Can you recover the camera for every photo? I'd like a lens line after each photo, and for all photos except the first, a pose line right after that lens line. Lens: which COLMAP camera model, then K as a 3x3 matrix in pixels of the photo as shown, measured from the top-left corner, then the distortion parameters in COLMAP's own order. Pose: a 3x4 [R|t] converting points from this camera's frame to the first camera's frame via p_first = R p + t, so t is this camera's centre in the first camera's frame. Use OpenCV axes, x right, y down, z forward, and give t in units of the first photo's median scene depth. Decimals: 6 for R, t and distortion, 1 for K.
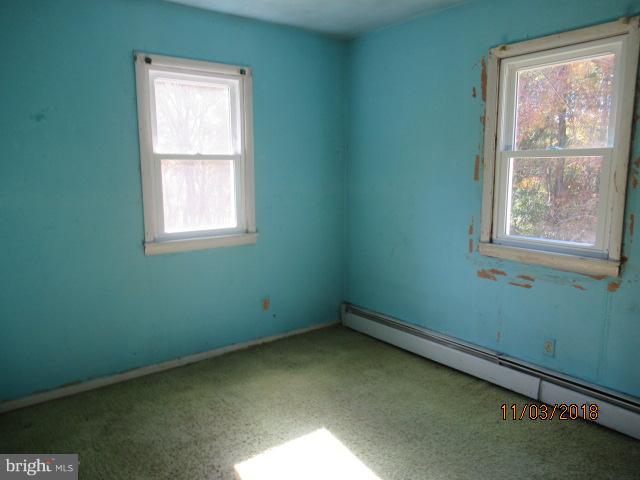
lens RADIAL K [[476.0, 0, 318.6], [0, 476.0, 242.4], [0, 0, 1]] dist [-0.013304, 0.004619]
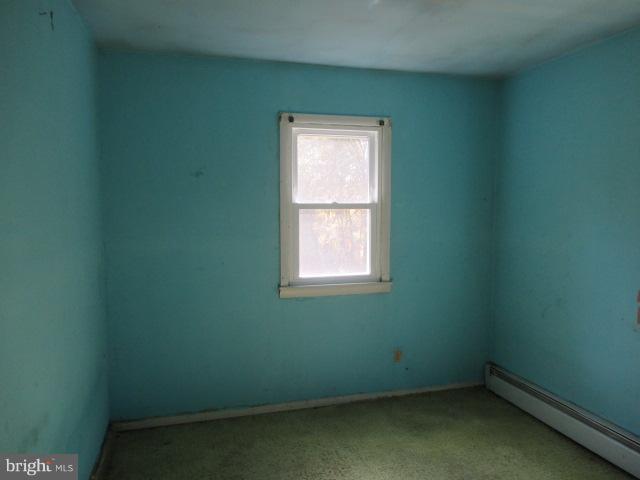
lens RADIAL K [[476.0, 0, 321.1], [0, 476.0, 240.6], [0, 0, 1]] dist [-0.013304, 0.004619]
pose [[0.929543, 0.031482, -0.367366, 0.101901], [-0.059487, 0.996100, -0.065159, -0.034608], [0.363882, 0.082422, 0.927791, 0.031093]]
